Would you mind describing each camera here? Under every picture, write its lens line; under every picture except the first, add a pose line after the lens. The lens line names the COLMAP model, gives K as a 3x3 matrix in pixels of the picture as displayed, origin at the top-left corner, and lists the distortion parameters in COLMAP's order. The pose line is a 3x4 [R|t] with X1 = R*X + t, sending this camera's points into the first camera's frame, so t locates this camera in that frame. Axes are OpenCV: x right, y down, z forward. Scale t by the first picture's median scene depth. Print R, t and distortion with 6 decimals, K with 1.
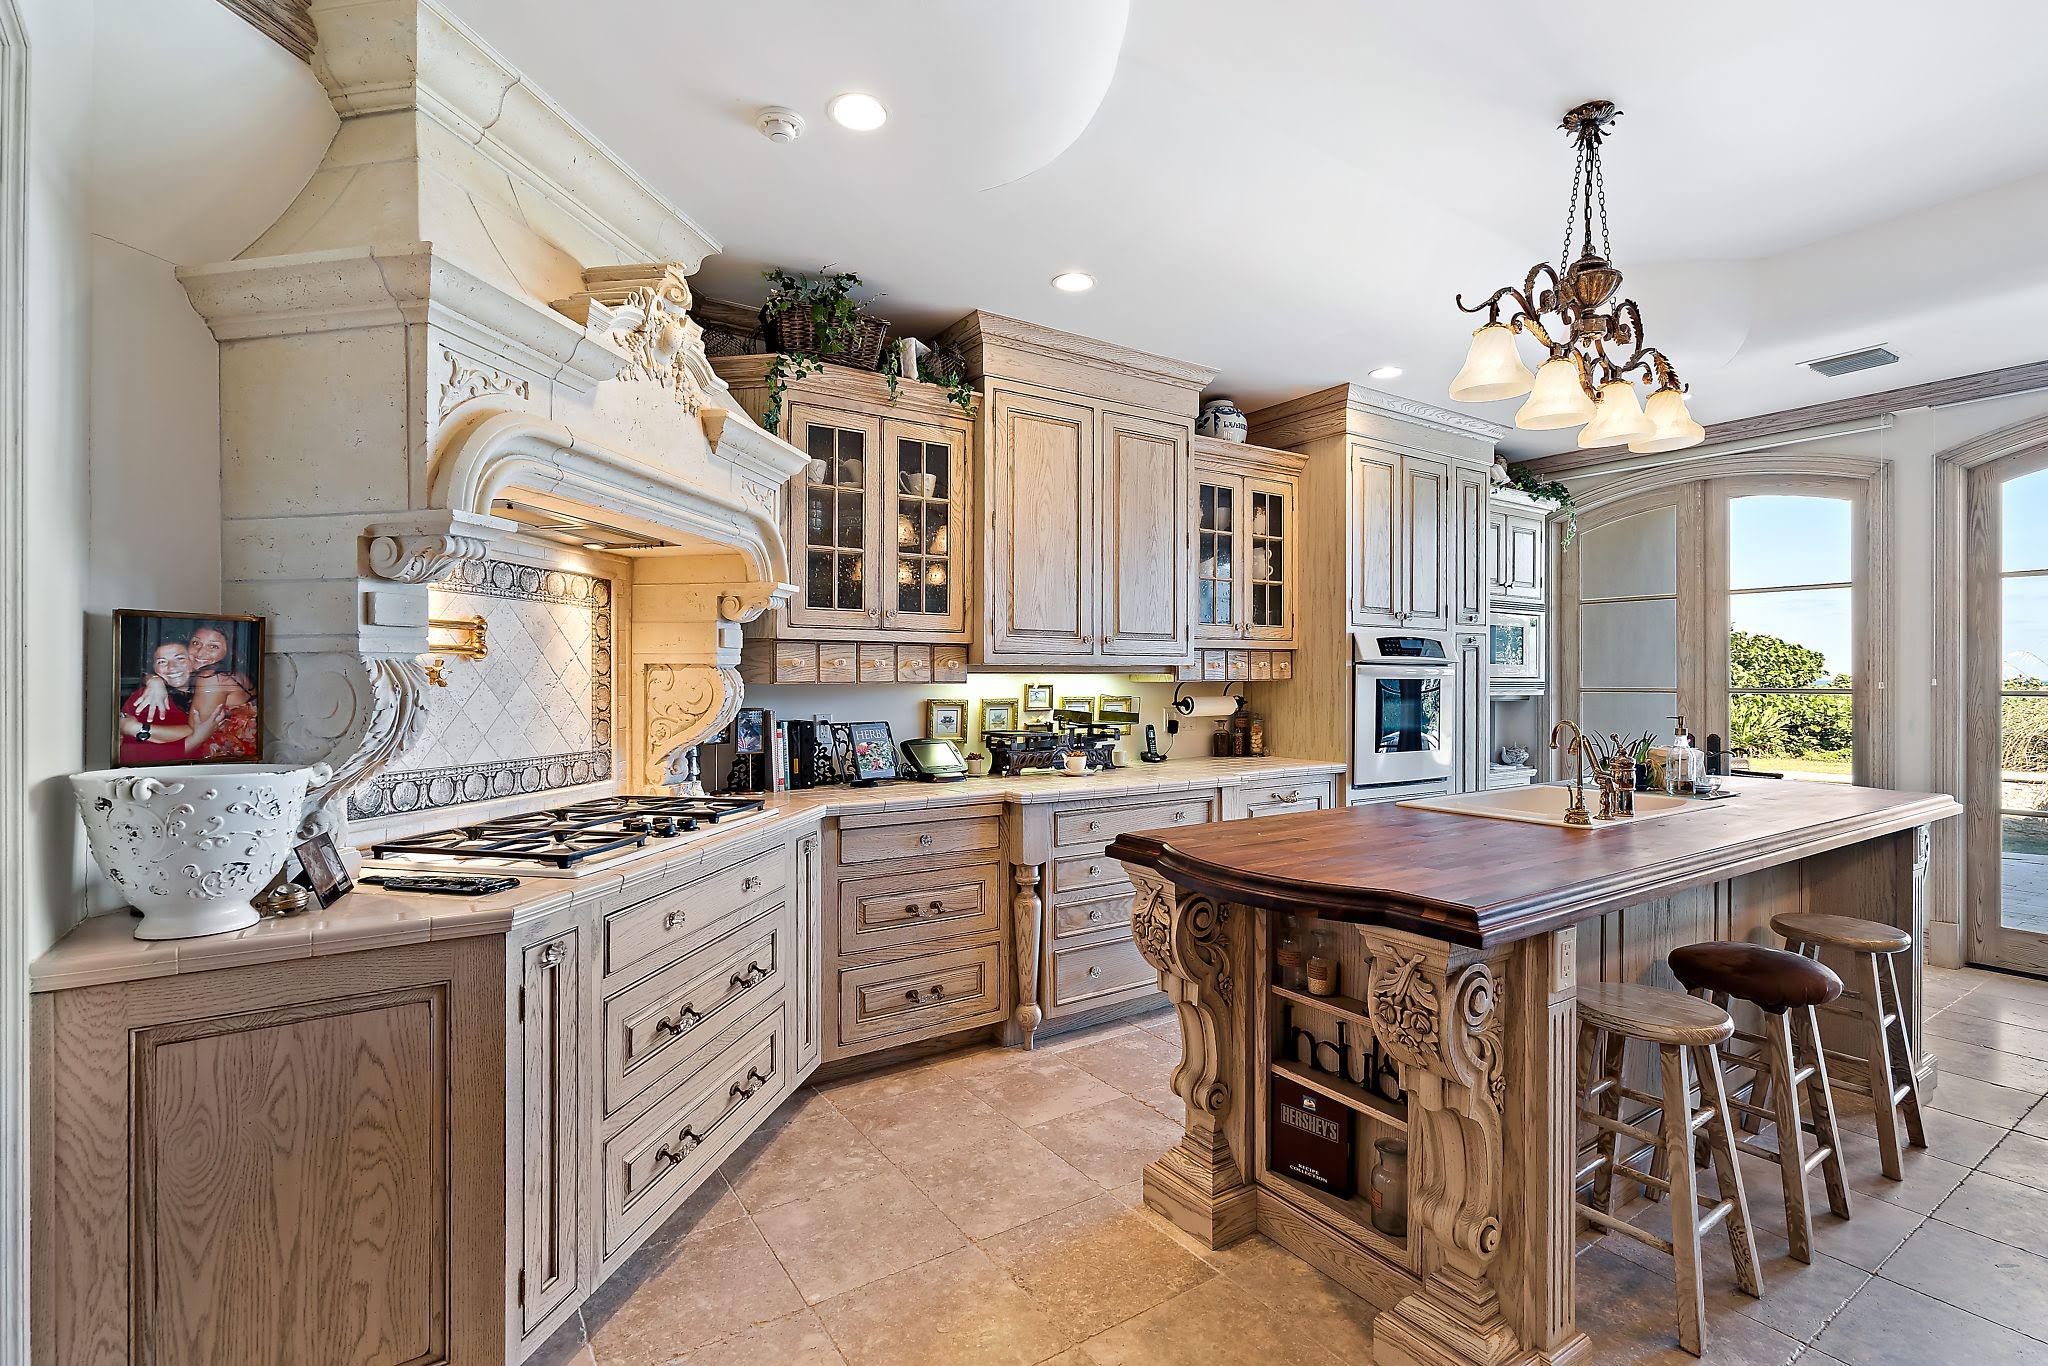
lens RADIAL K [[952.8, 0, 985.3], [0, 952.8, 677.7], [0, 0, 1]] dist [0.000789, 0.000116]
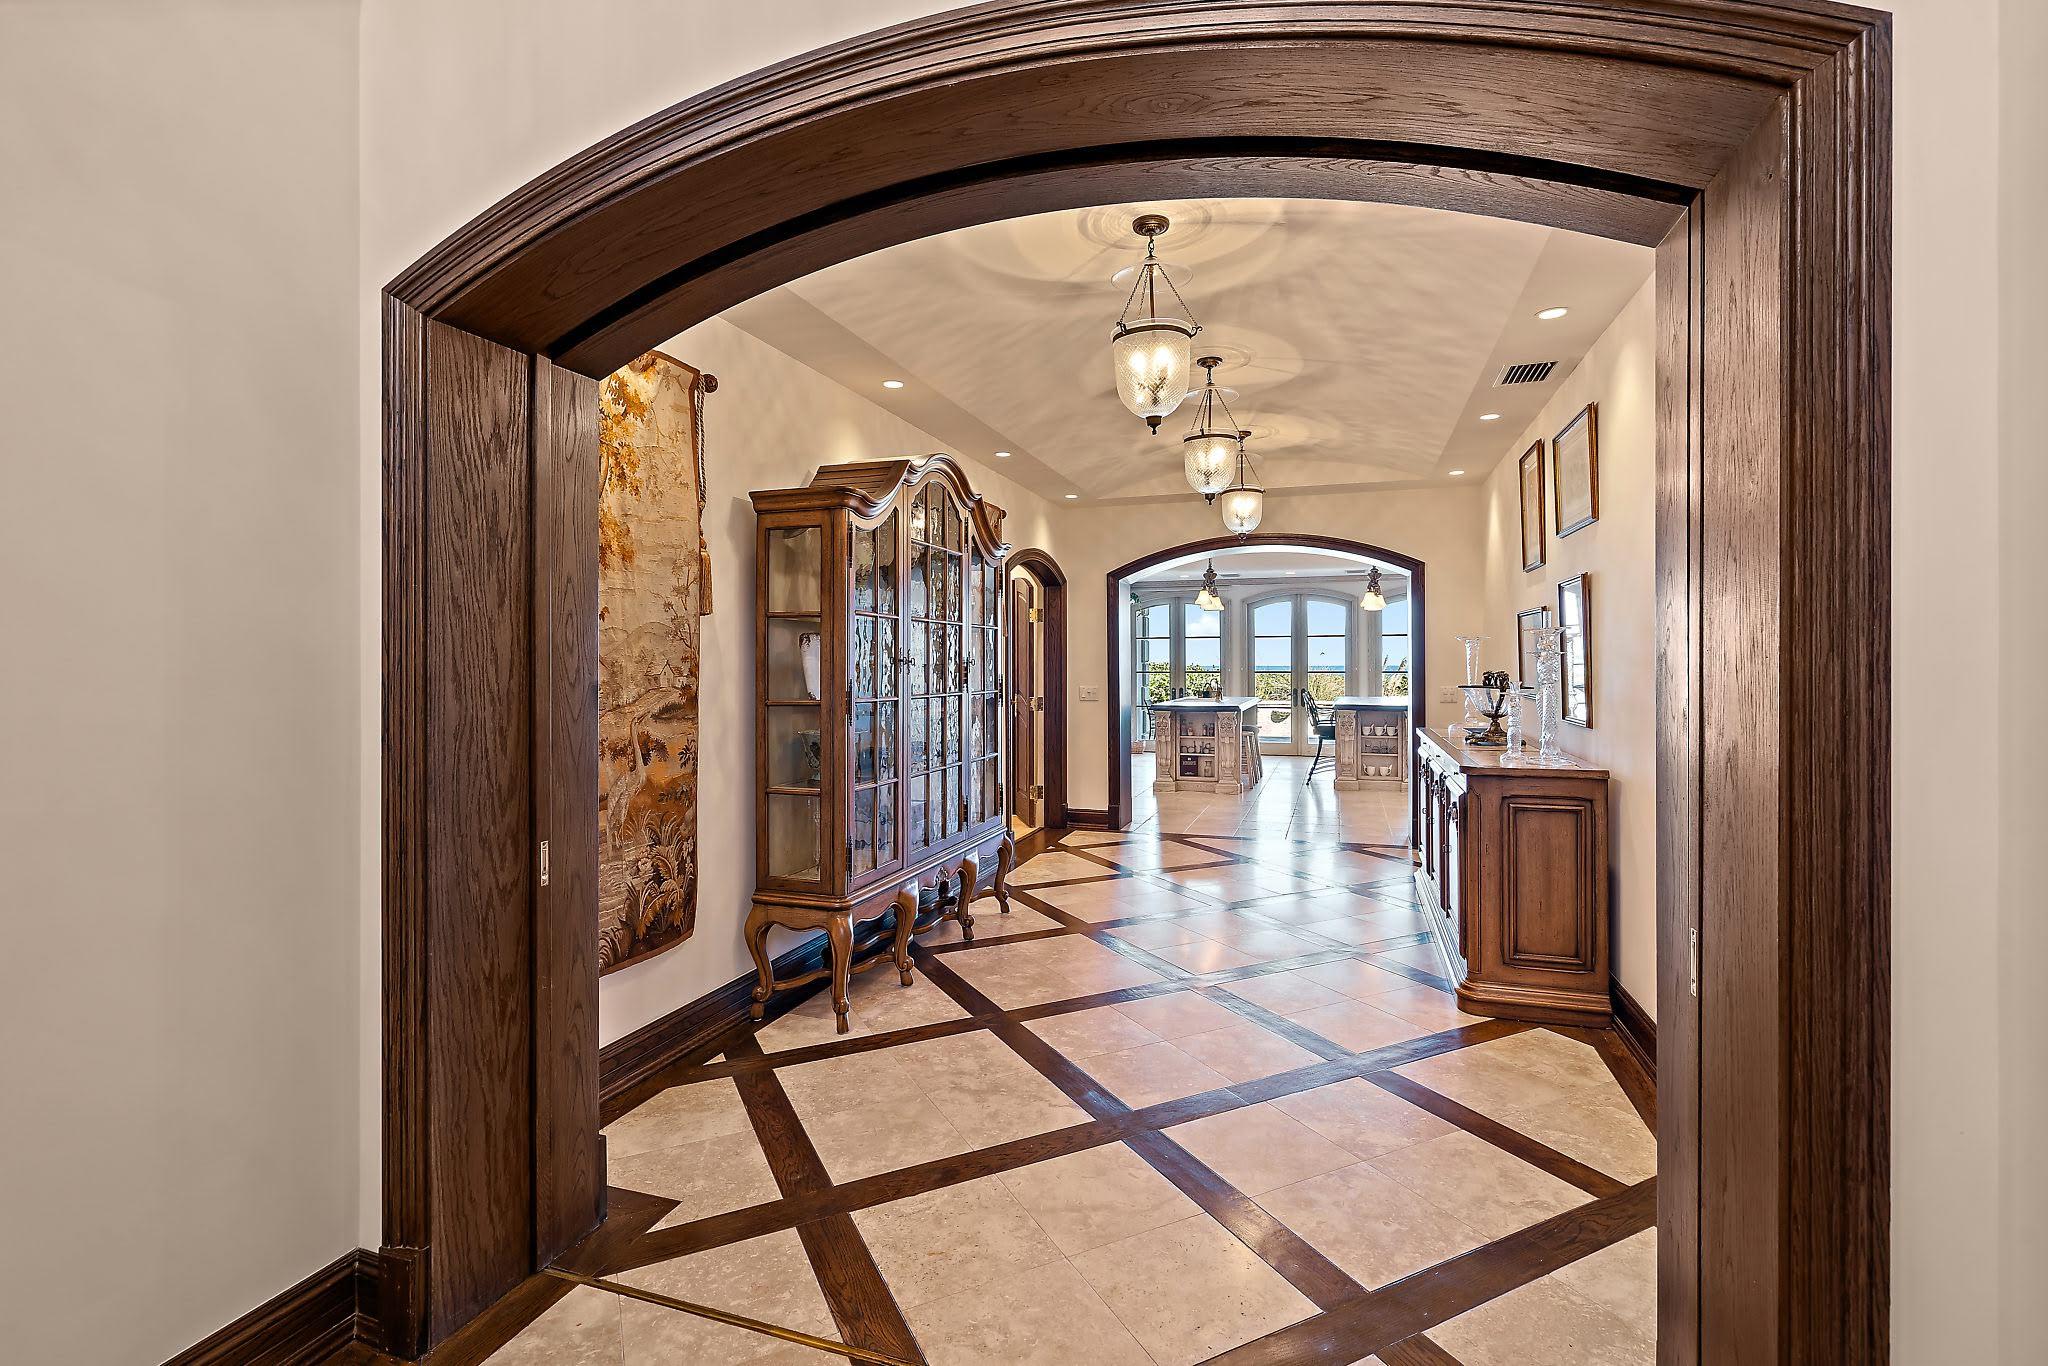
lens RADIAL K [[952.8, 0, 1029.4], [0, 952.8, 668.6], [0, 0, 1]] dist [0.000789, 0.000116]
pose [[0.788021, -0.005128, 0.615627, -1.555686], [0.003708, 0.999987, 0.003583, -0.010051], [-0.615637, -0.000541, 0.788030, -1.100844]]
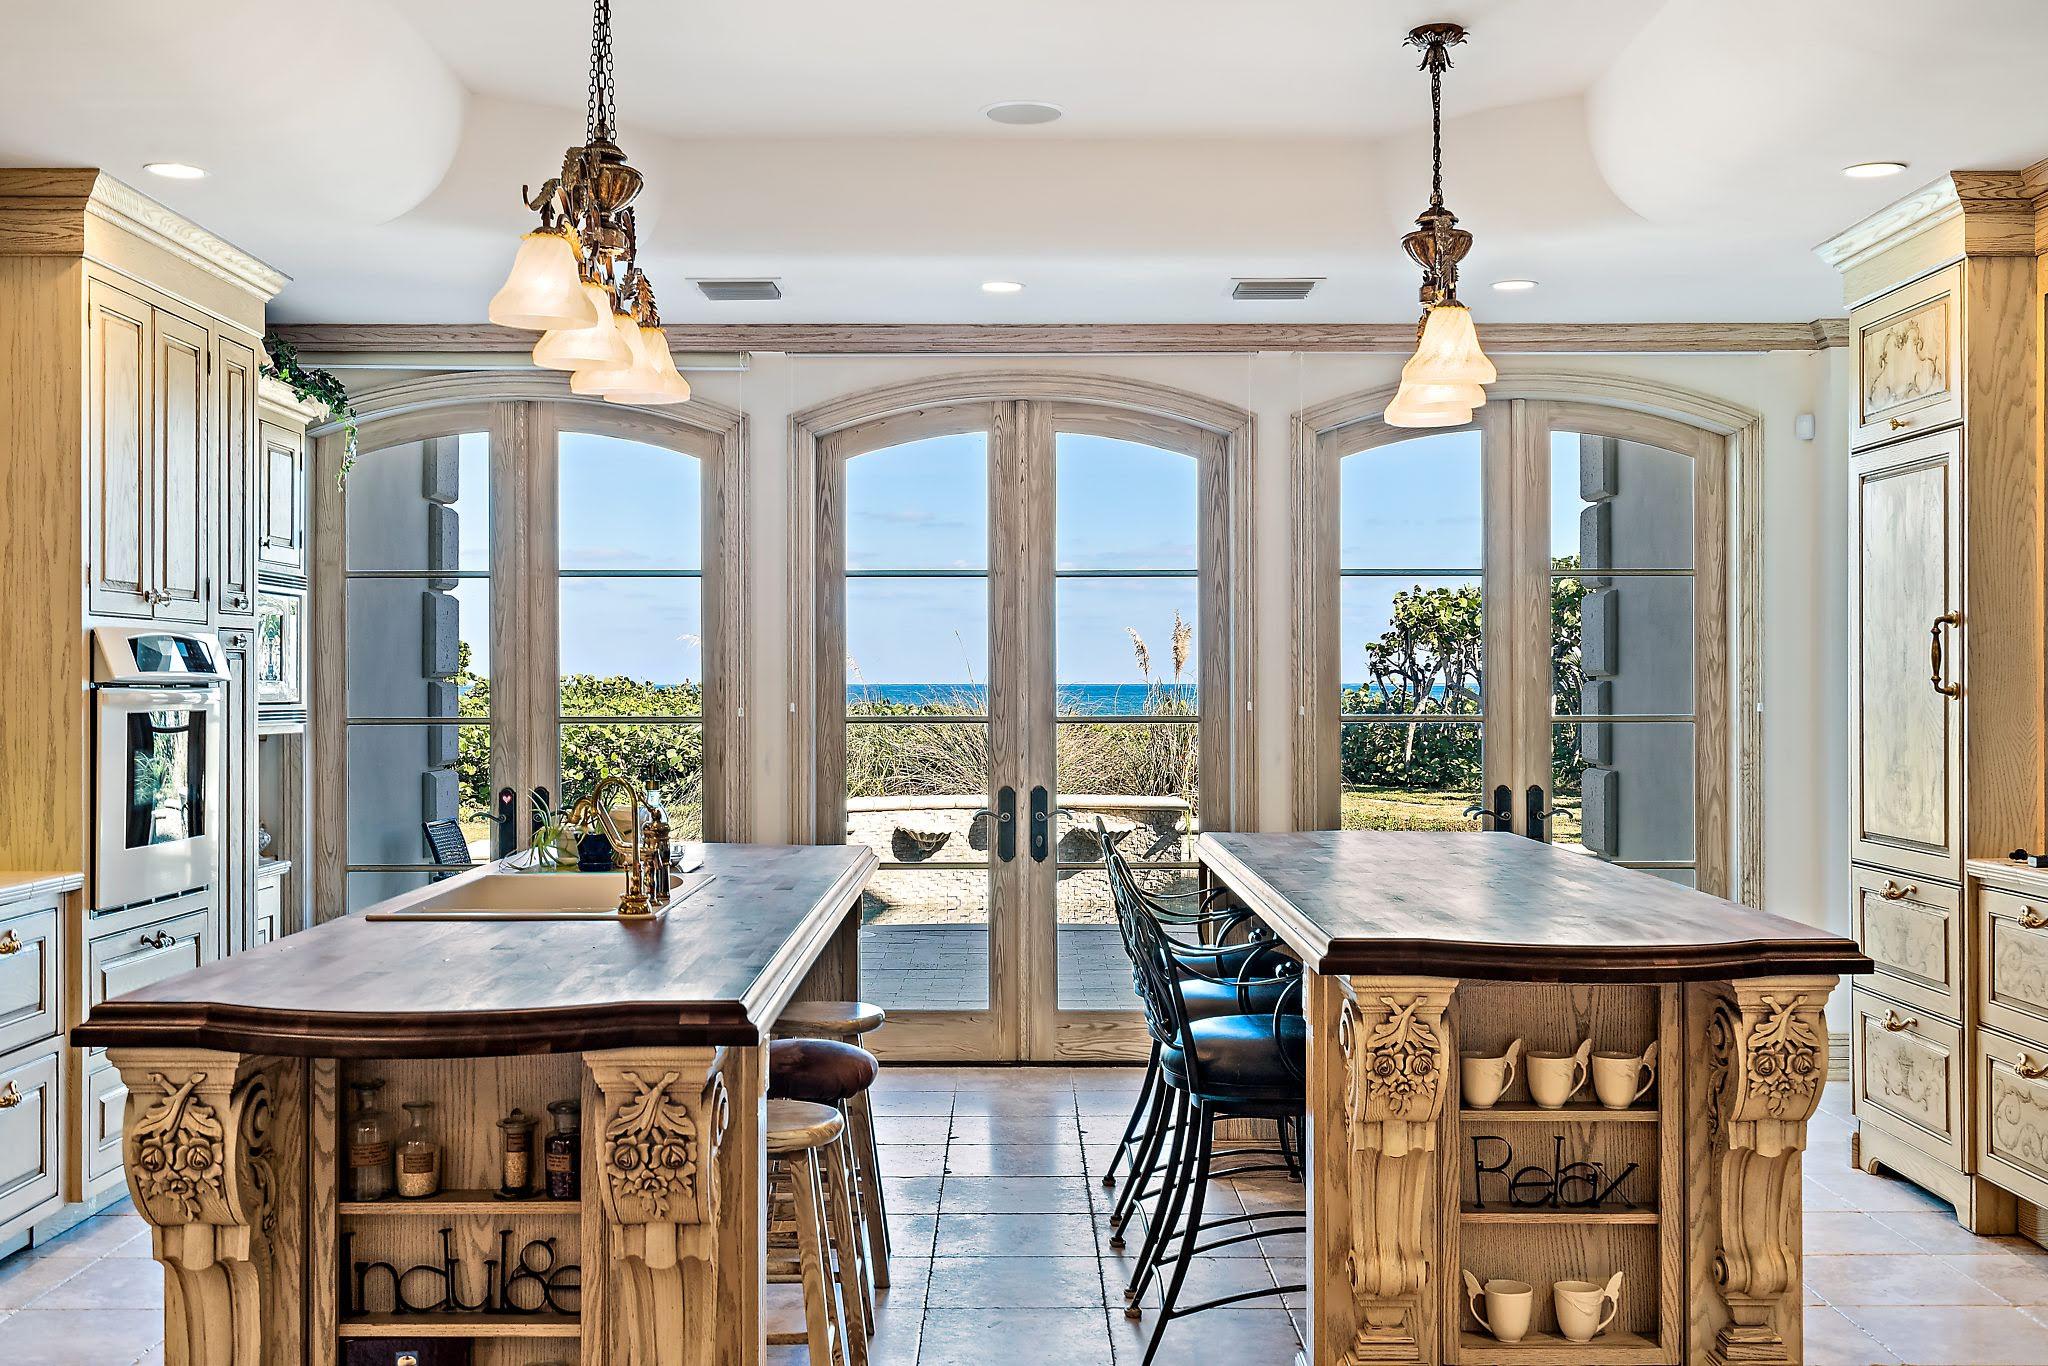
lens RADIAL K [[2035.5, 0, 1008.5], [0, 2035.5, 673.5], [0, 0, 1]] dist [0.010697, 0.000000]
pose [[0.558517, 0.002066, 0.829491, -0.283127], [0.003097, 0.999985, -0.004576, -0.014714], [-0.829487, 0.005125, 0.558502, -0.074576]]
